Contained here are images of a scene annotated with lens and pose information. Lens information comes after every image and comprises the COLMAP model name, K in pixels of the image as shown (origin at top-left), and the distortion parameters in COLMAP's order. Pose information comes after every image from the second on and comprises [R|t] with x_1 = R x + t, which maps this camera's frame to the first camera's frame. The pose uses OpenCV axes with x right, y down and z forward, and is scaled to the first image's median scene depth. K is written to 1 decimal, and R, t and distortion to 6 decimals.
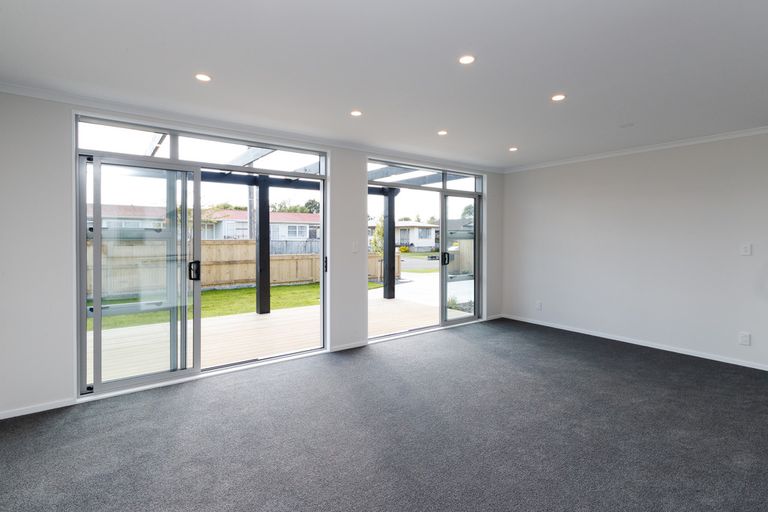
lens RADIAL K [[381.0, 0, 384.0], [0, 381.0, 242.0], [0, 0, 1]] dist [0.002962, 0.000902]
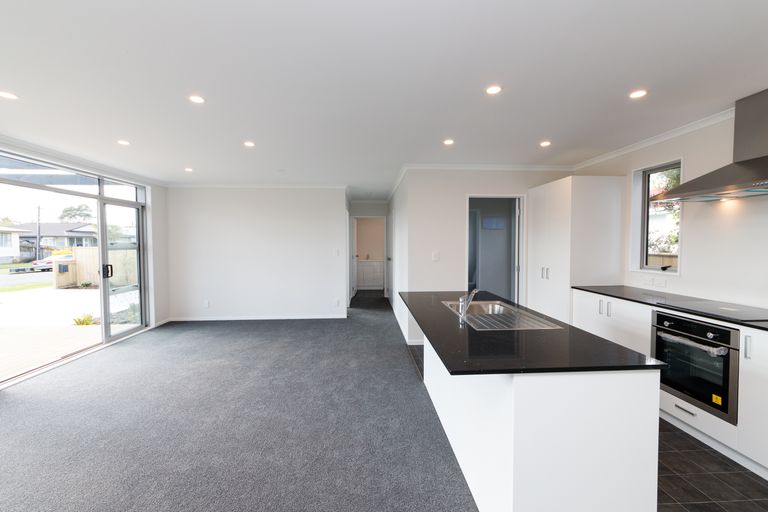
lens RADIAL K [[327.0, 0, 384.0], [0, 327.0, 256.0], [0, 0, 1]] dist [-0.000061, -0.000053]
pose [[0.542533, -0.038626, 0.839146, -0.141847], [0.015080, 0.999229, 0.036245, -0.012338], [-0.839899, -0.007010, 0.542697, -0.008766]]
